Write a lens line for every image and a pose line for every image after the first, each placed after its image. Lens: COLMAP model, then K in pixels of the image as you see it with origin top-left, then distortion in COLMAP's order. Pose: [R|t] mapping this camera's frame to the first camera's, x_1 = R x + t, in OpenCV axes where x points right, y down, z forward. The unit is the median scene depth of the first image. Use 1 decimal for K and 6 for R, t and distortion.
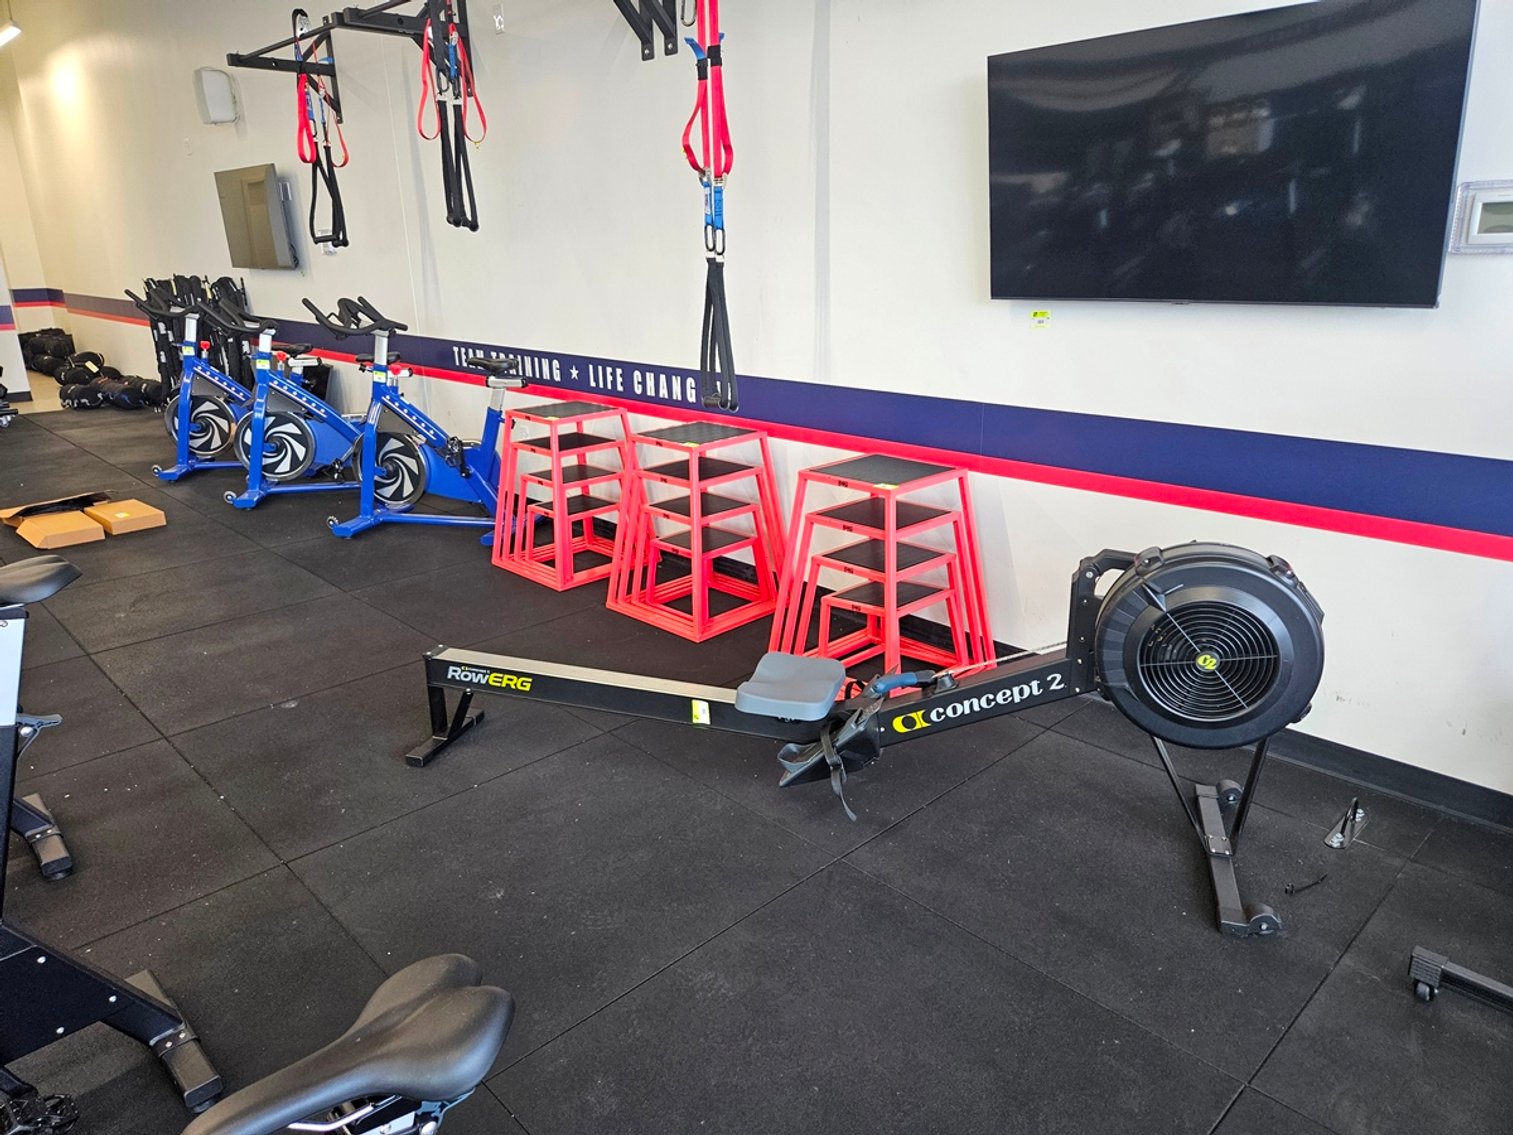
lens RADIAL K [[1011.4, 0, 759.7], [0, 1011.4, 565.9], [0, 0, 1]] dist [0.008599, -0.003504]
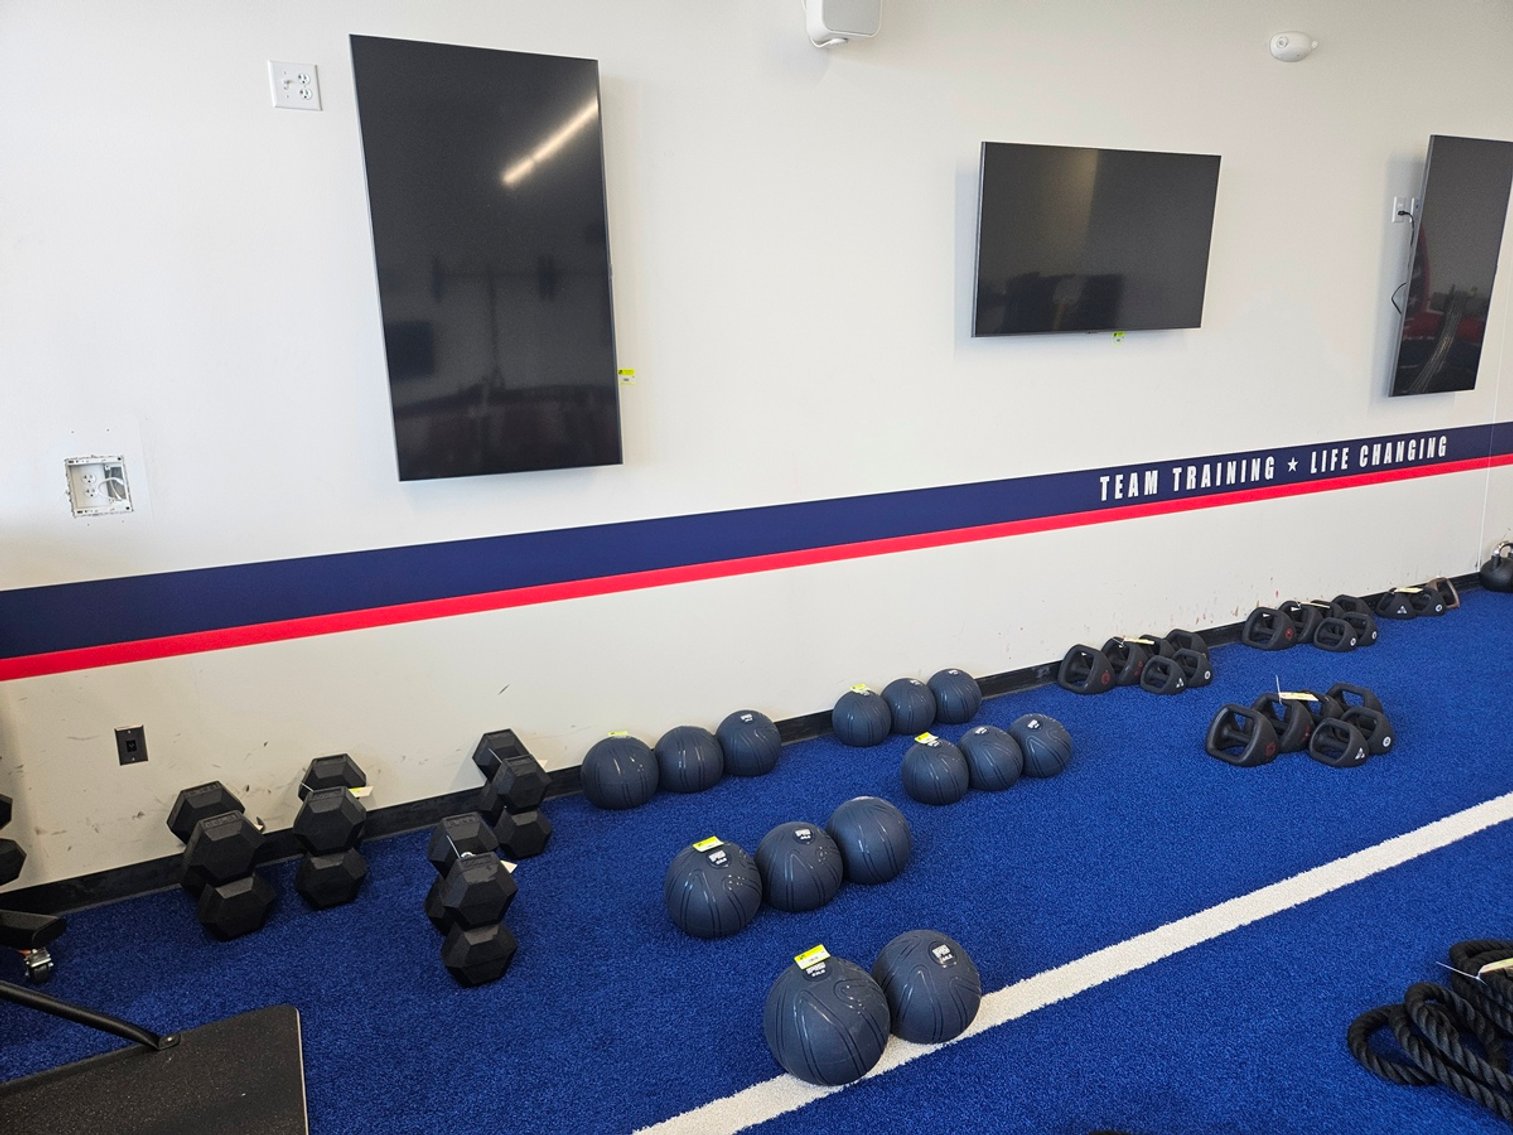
lens RADIAL K [[1011.4, 0, 759.5], [0, 1011.4, 565.1], [0, 0, 1]] dist [0.008599, -0.003504]
pose [[0.293639, -0.210721, 0.932402, -1.284557], [0.317114, 0.941638, 0.112940, -0.381345], [-0.901784, 0.262514, 0.343325, 1.187378]]
